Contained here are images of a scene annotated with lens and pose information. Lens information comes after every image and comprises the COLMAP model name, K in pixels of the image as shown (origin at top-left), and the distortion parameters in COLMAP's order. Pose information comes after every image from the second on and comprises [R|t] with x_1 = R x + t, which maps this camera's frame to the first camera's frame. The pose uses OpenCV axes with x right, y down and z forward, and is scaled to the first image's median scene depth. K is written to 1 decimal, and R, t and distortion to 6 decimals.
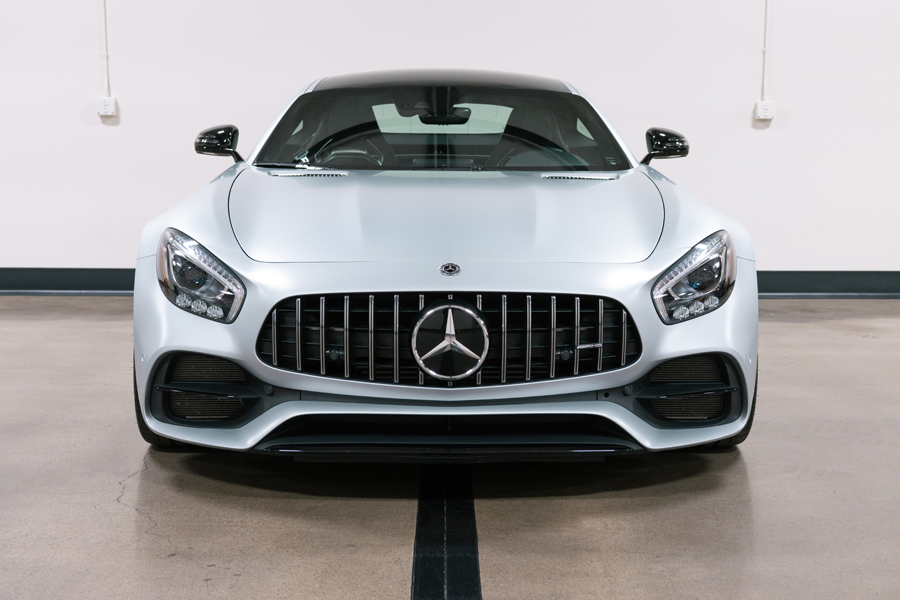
lens RADIAL K [[1452.2, 0, 450.0], [0, 1452.2, 300.0], [0, 0, 1]] dist [-0.000406, -0.118144]
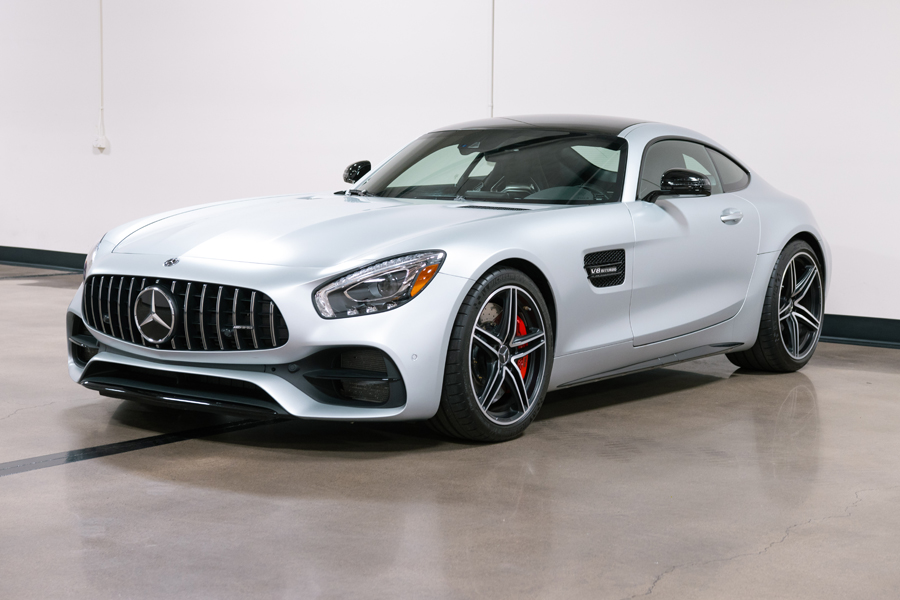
lens RADIAL K [[1471.9, 0, 450.0], [0, 1471.9, 300.0], [0, 0, 1]] dist [-0.011602, 0.095181]
pose [[0.811162, 0.069141, -0.580720, 0.997033], [-0.091251, 0.995788, -0.008902, 0.002328], [0.577659, 0.060212, 0.814055, 0.038252]]
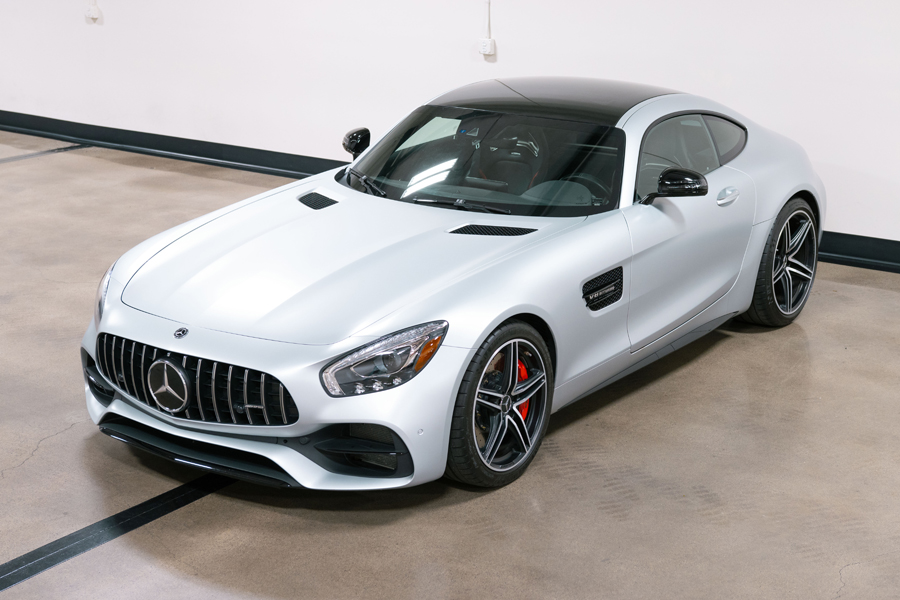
lens RADIAL K [[1452.2, 0, 450.0], [0, 1452.2, 300.0], [0, 0, 1]] dist [-0.000406, -0.118144]
pose [[0.814076, 0.158037, -0.558841, 0.968579], [-0.069776, 0.981908, 0.176034, -0.310410], [0.576551, -0.104312, 0.810375, 0.028795]]
